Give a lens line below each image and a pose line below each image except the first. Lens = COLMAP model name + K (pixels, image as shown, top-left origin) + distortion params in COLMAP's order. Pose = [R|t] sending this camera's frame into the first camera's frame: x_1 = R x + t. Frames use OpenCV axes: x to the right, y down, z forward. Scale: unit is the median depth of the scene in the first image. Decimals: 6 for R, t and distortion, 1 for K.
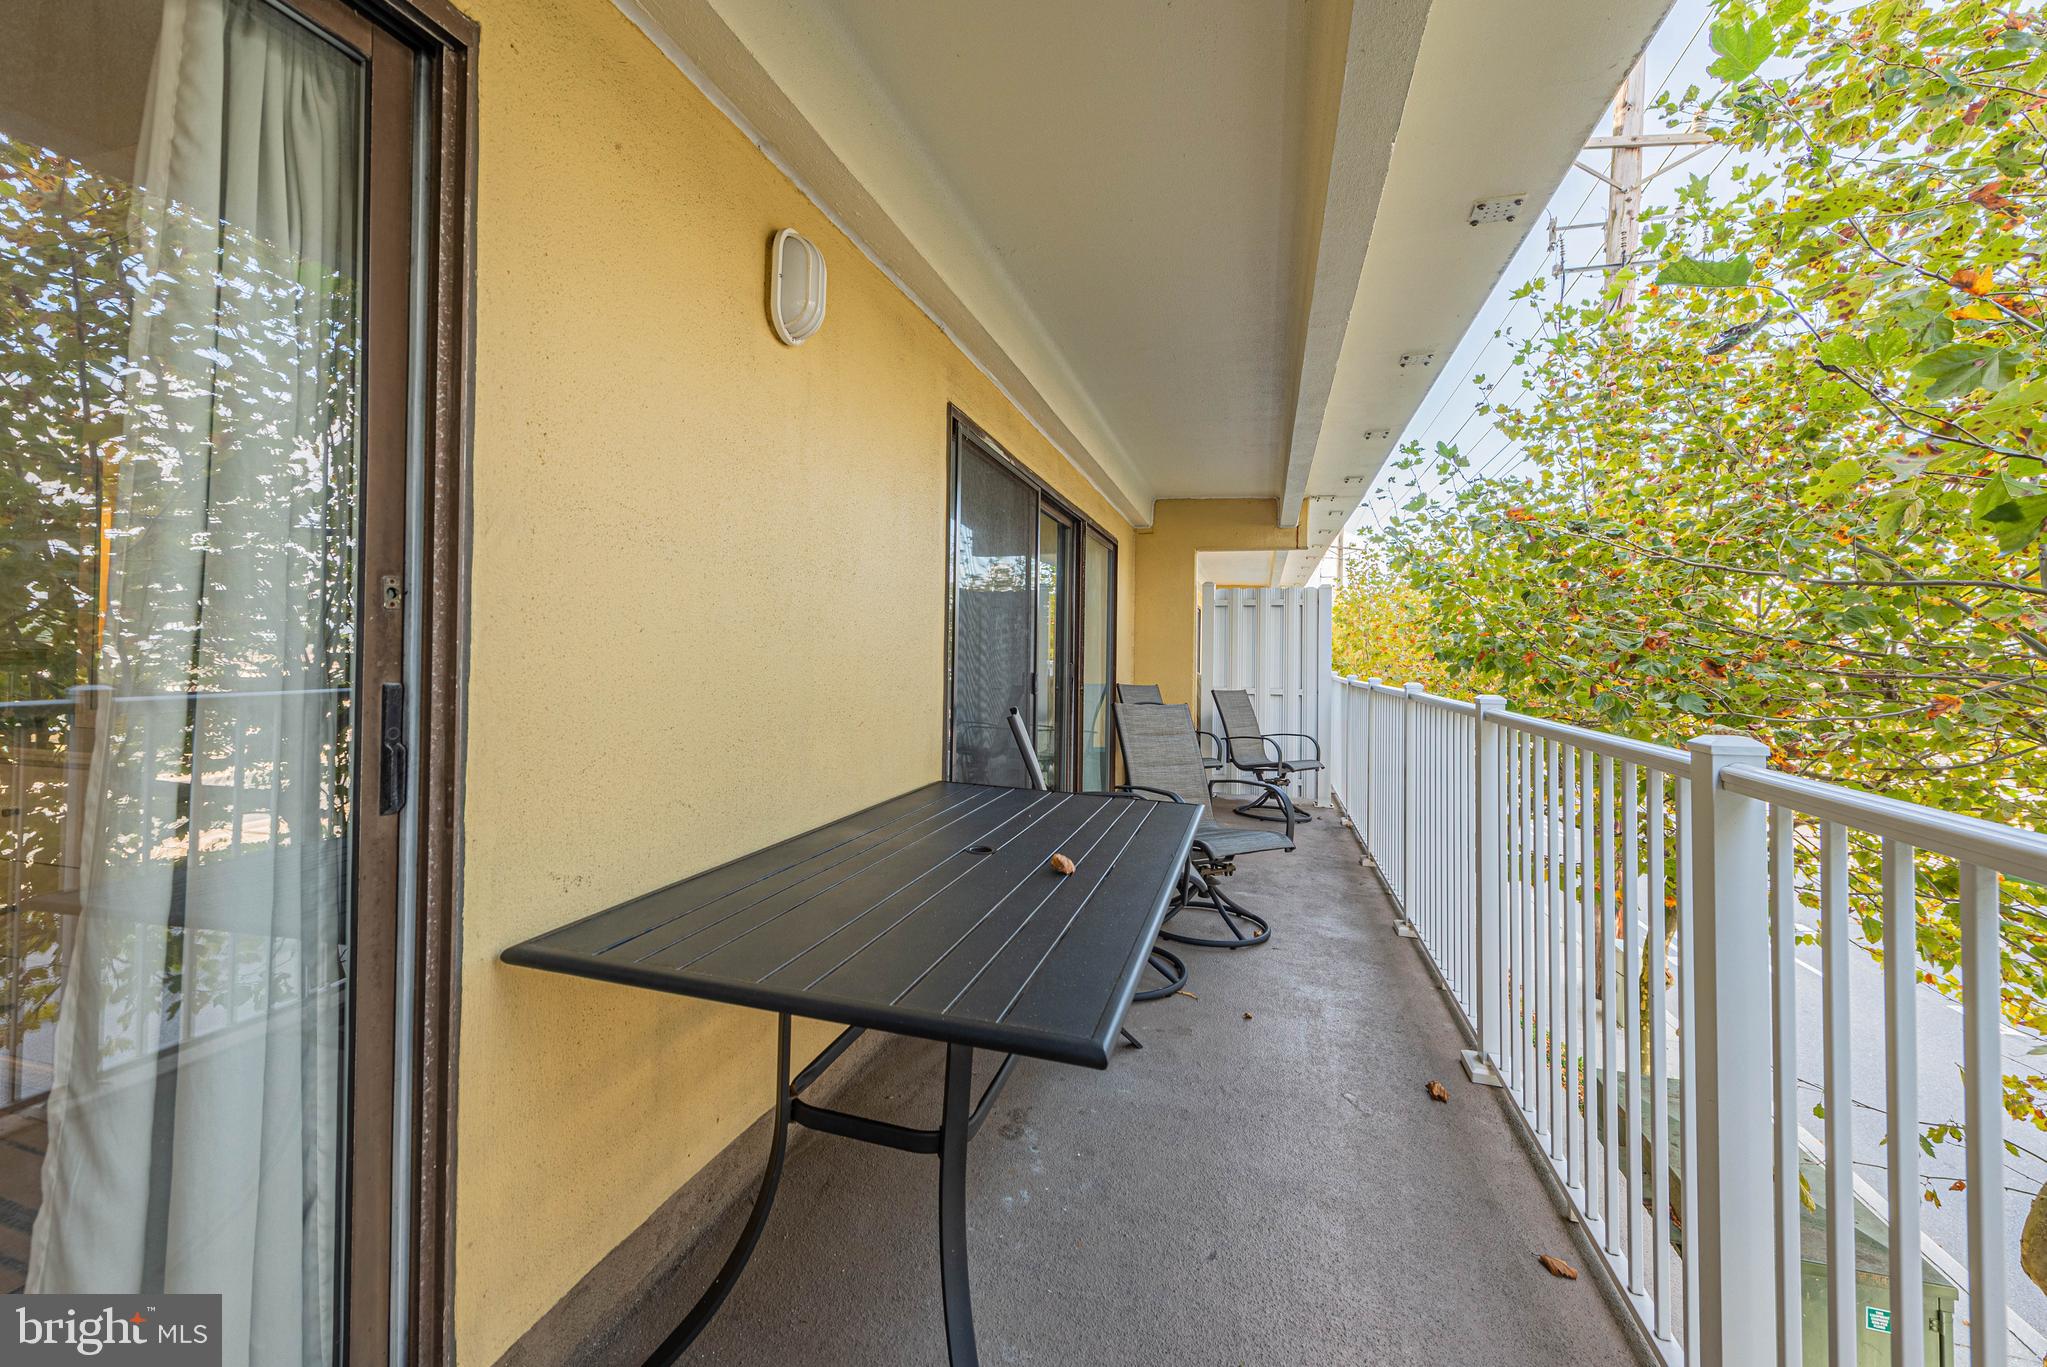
lens RADIAL K [[845.7, 0, 1023.5], [0, 845.7, 683.5], [0, 0, 1]] dist [0.000028, -0.000062]
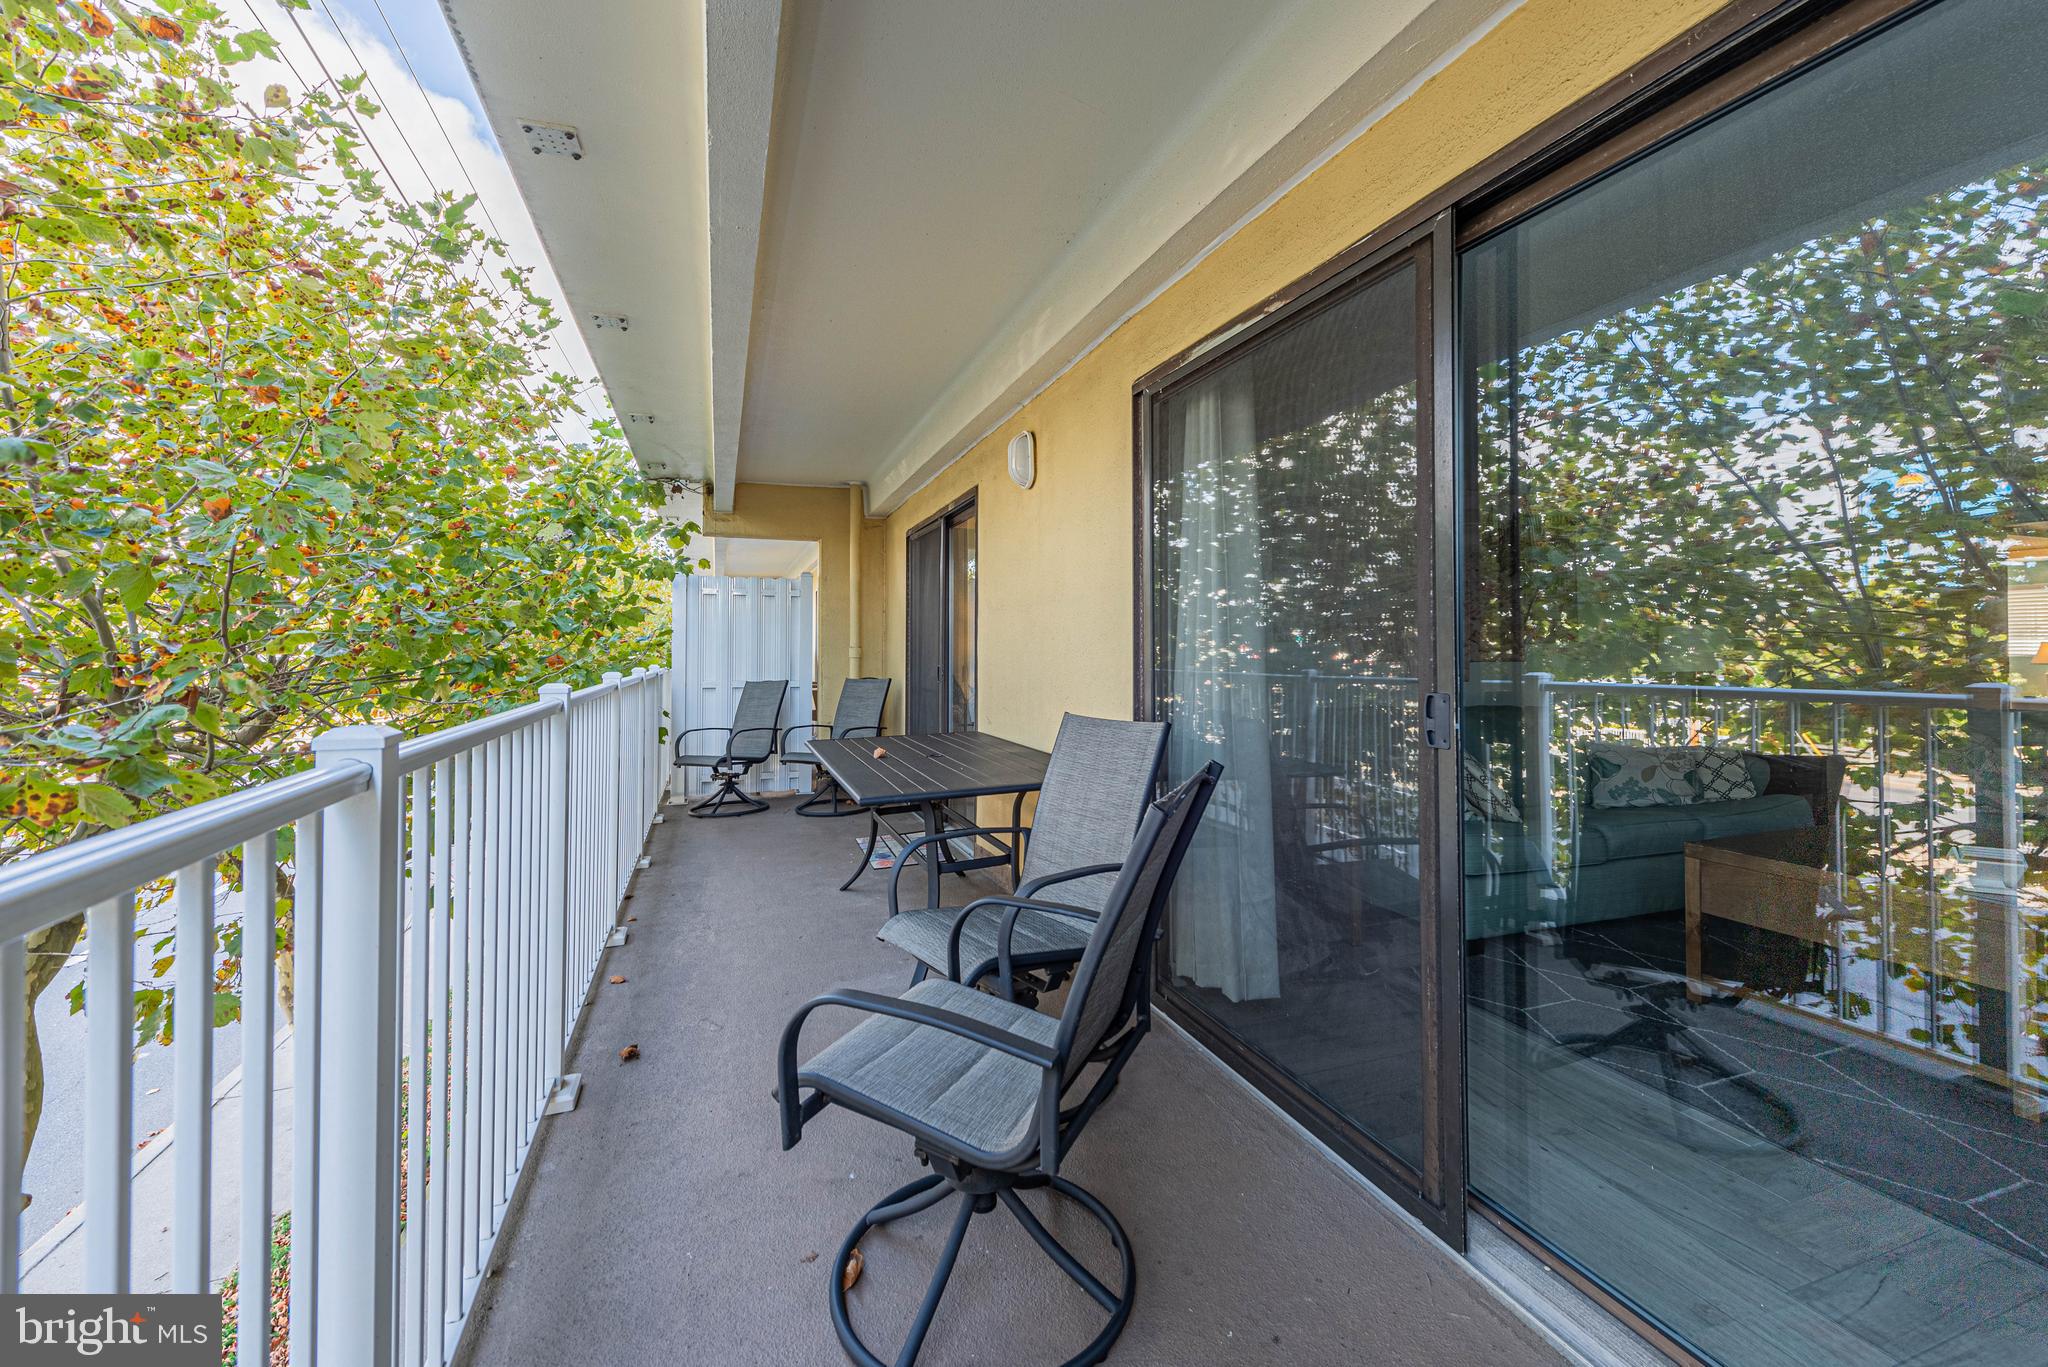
lens RADIAL K [[846.1, 0, 1024.0], [0, 846.1, 683.5], [0, 0, 1]] dist [0.000028, -0.000062]
pose [[-0.799389, -0.007423, -0.600768, 0.747759], [-0.006959, 0.999971, -0.003096, 0.011651], [0.600773, 0.001706, -0.799418, 2.186044]]
